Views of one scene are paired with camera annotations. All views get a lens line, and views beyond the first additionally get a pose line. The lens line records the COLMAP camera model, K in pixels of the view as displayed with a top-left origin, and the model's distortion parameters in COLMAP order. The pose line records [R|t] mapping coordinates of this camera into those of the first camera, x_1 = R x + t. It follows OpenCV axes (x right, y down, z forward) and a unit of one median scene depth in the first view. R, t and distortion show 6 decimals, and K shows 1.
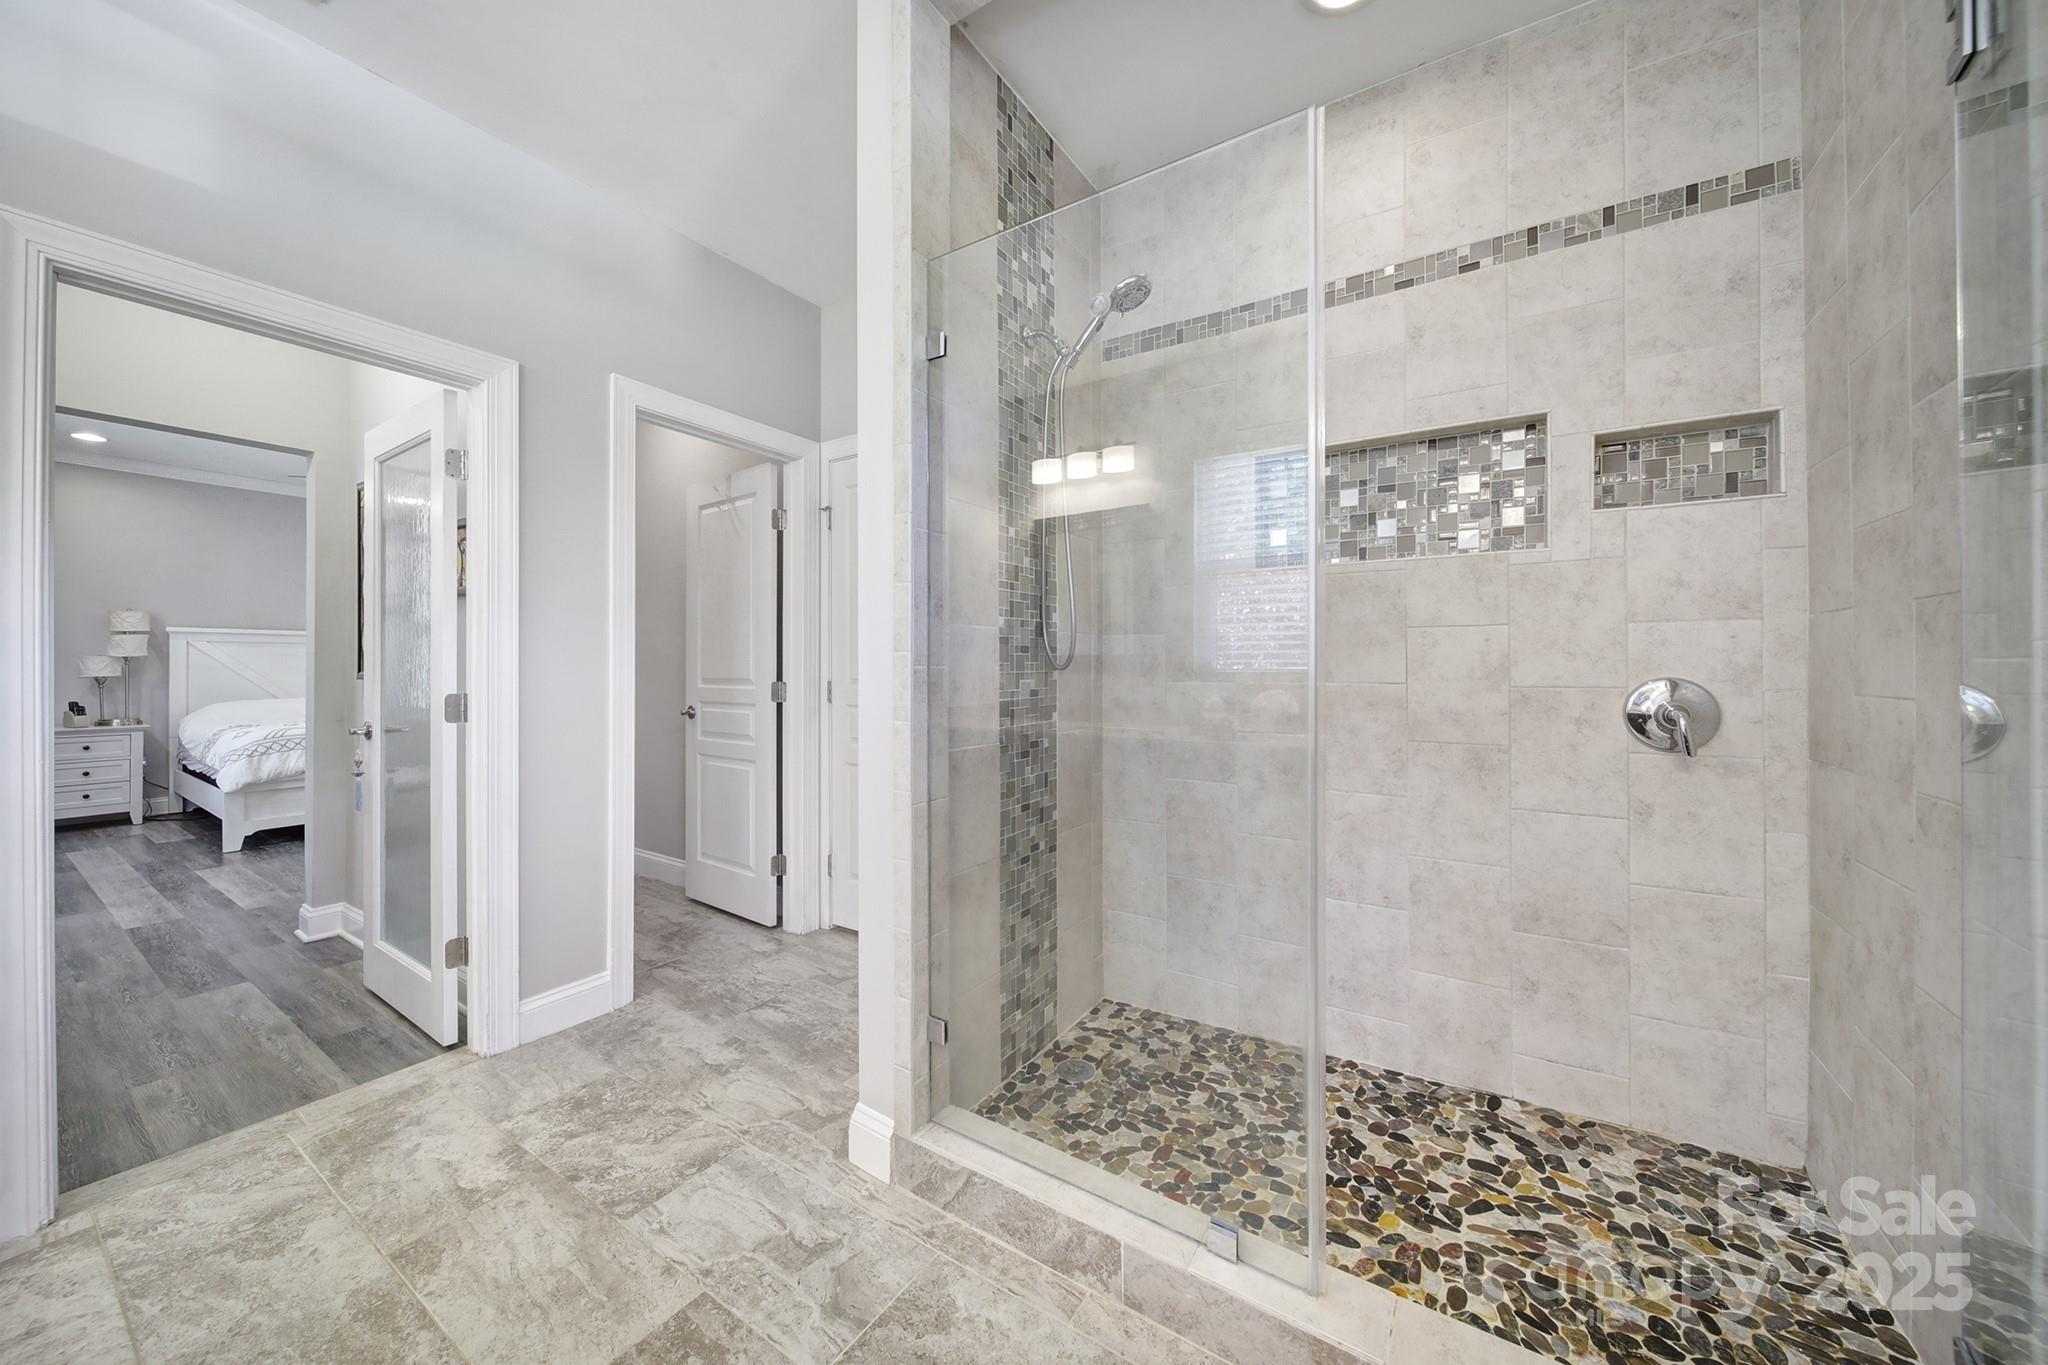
lens RADIAL K [[720.1, 0, 1023.9], [0, 720.1, 672.9], [0, 0, 1]] dist [-0.002628, -0.000002]
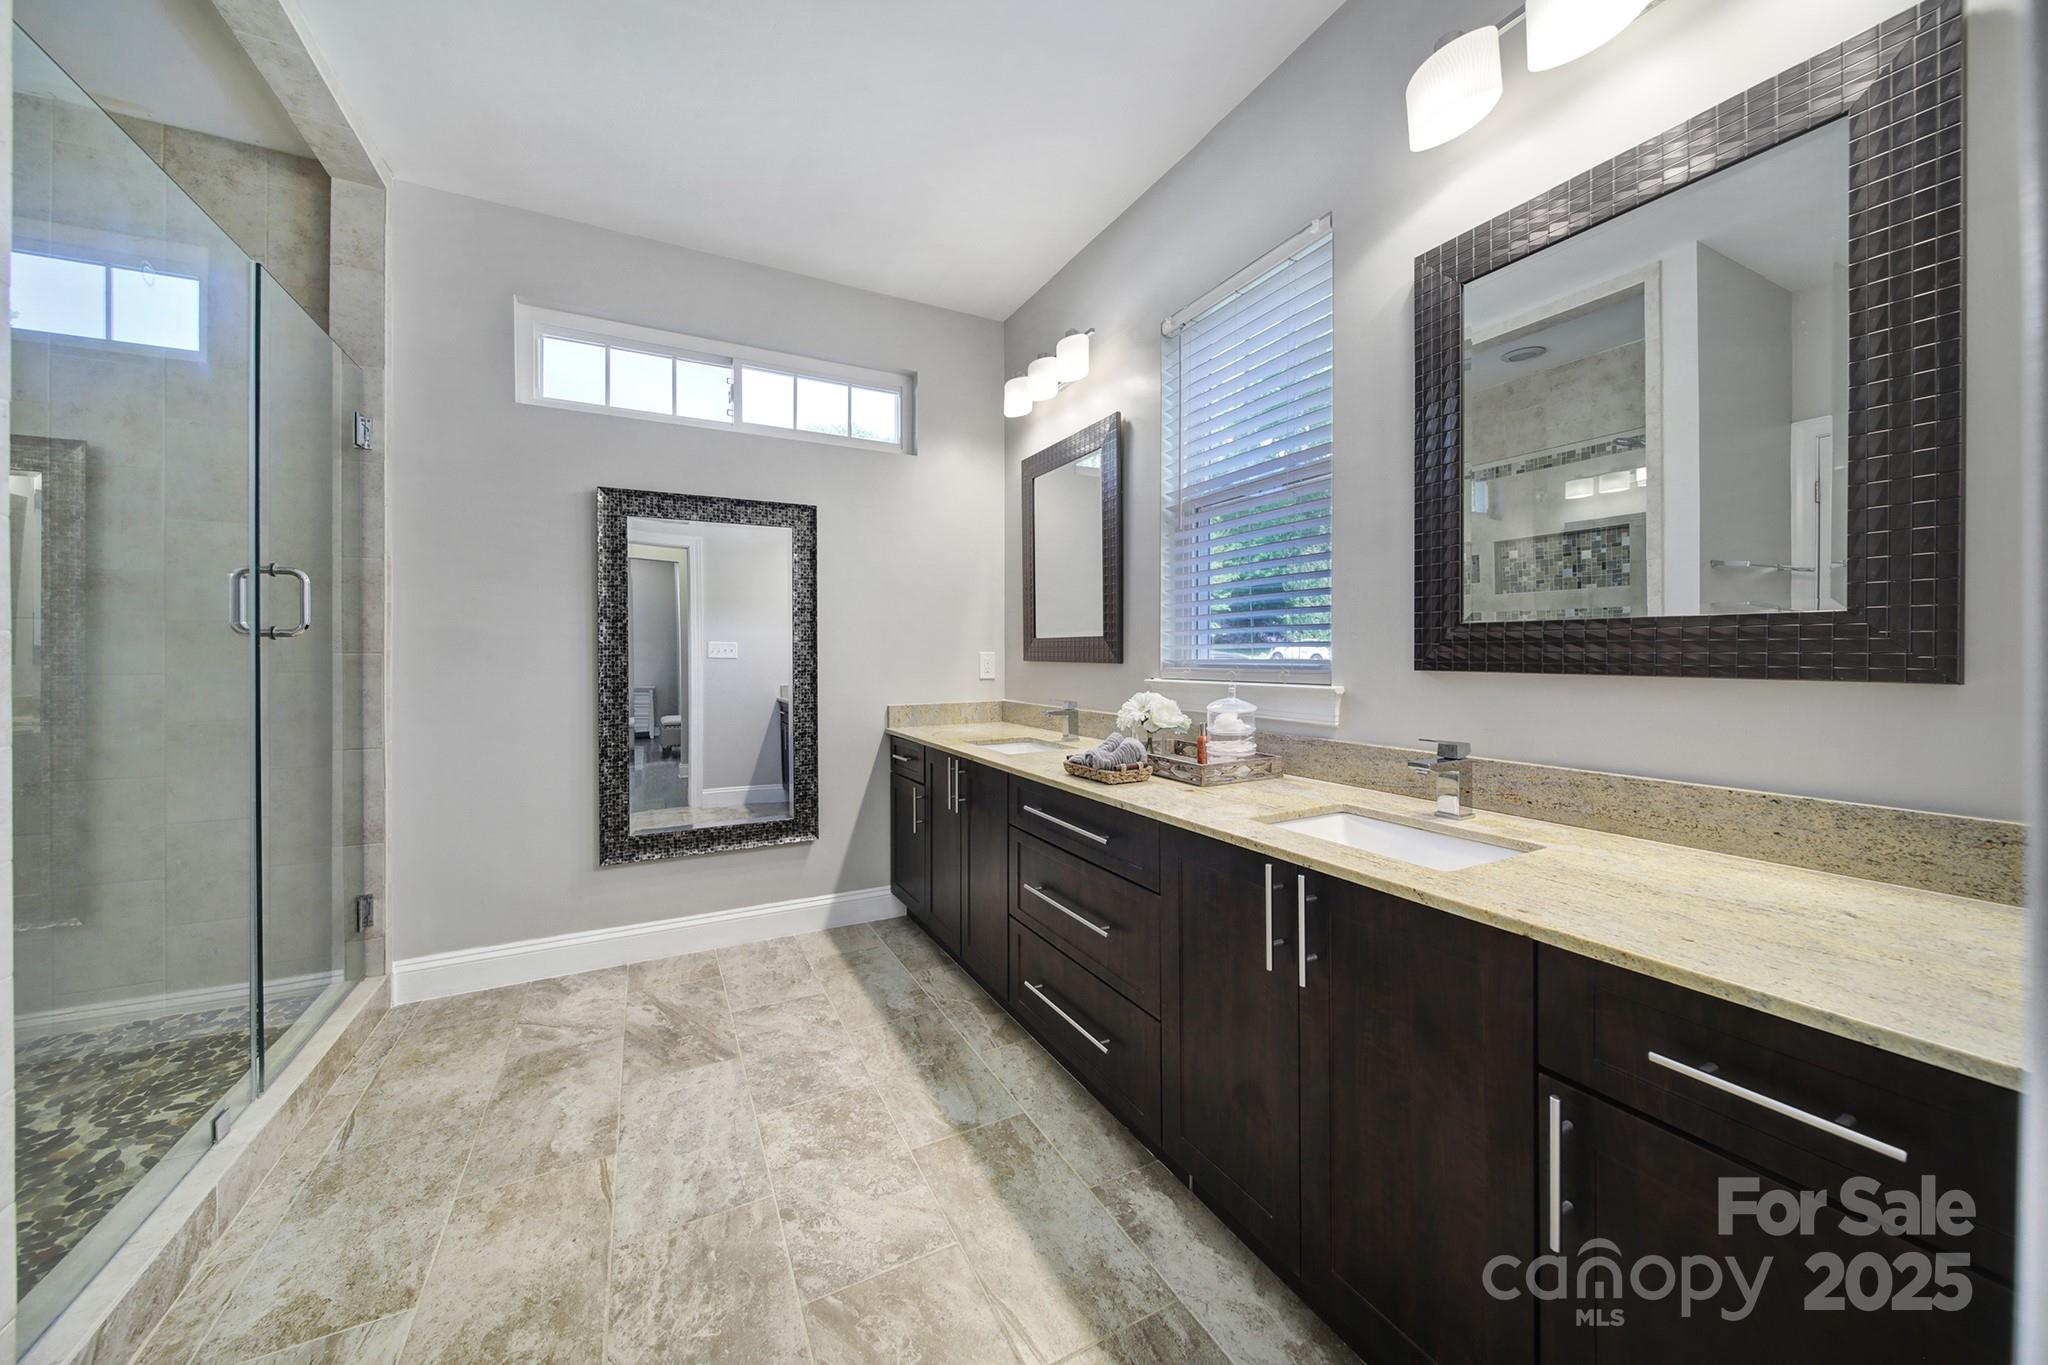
lens RADIAL K [[720.1, 0, 1021.4], [0, 720.1, 667.9], [0, 0, 1]] dist [-0.002628, -0.000002]
pose [[-0.874329, -0.000251, 0.485334, -1.480801], [0.002167, 0.999988, 0.004420, -0.001985], [-0.485329, 0.004916, -0.874318, 1.367614]]
